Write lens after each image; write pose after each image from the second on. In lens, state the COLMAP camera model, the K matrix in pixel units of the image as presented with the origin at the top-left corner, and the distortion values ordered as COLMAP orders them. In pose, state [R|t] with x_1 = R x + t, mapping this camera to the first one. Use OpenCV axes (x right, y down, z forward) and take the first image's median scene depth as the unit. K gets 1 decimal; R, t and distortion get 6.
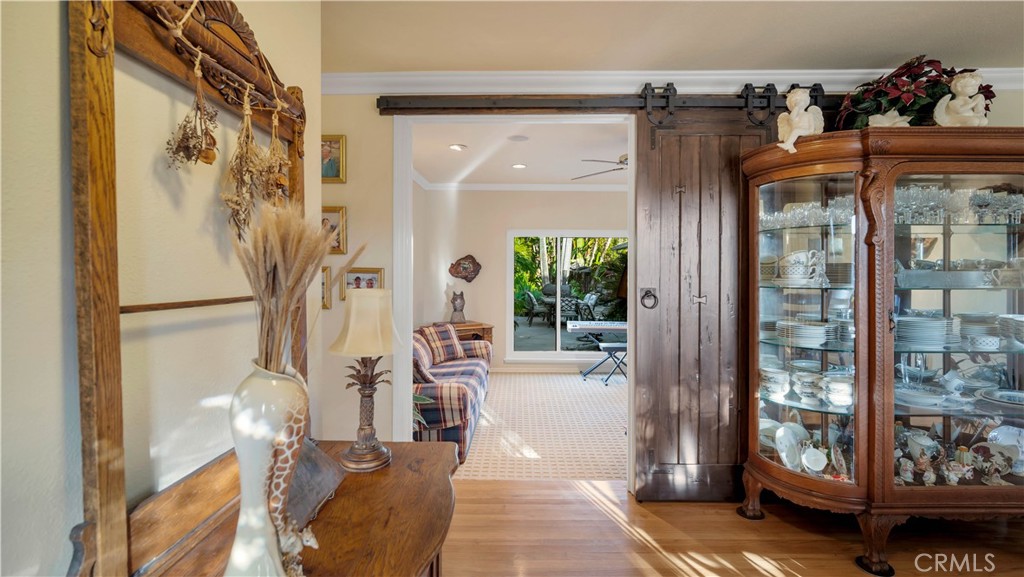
lens RADIAL K [[463.0, 0, 512.6], [0, 463.0, 286.4], [0, 0, 1]] dist [-0.008593, 0.001862]
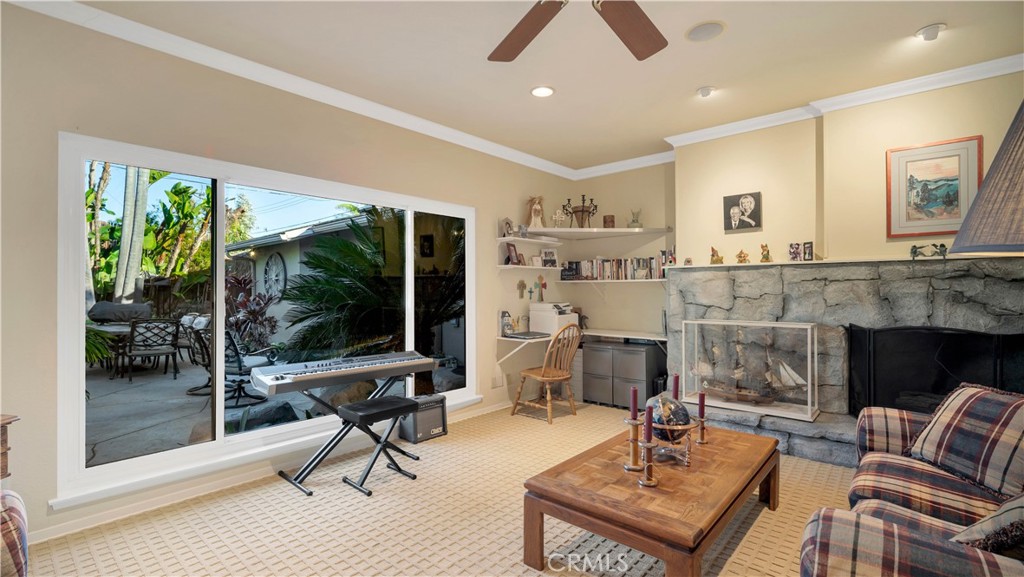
lens RADIAL K [[463.0, 0, 511.4], [0, 463.0, 288.6], [0, 0, 1]] dist [-0.008593, 0.001862]
pose [[0.652469, 0.002852, 0.757810, -0.052767], [0.027521, 0.999244, -0.027456, 0.017854], [-0.757315, 0.038770, 0.651898, 0.503662]]
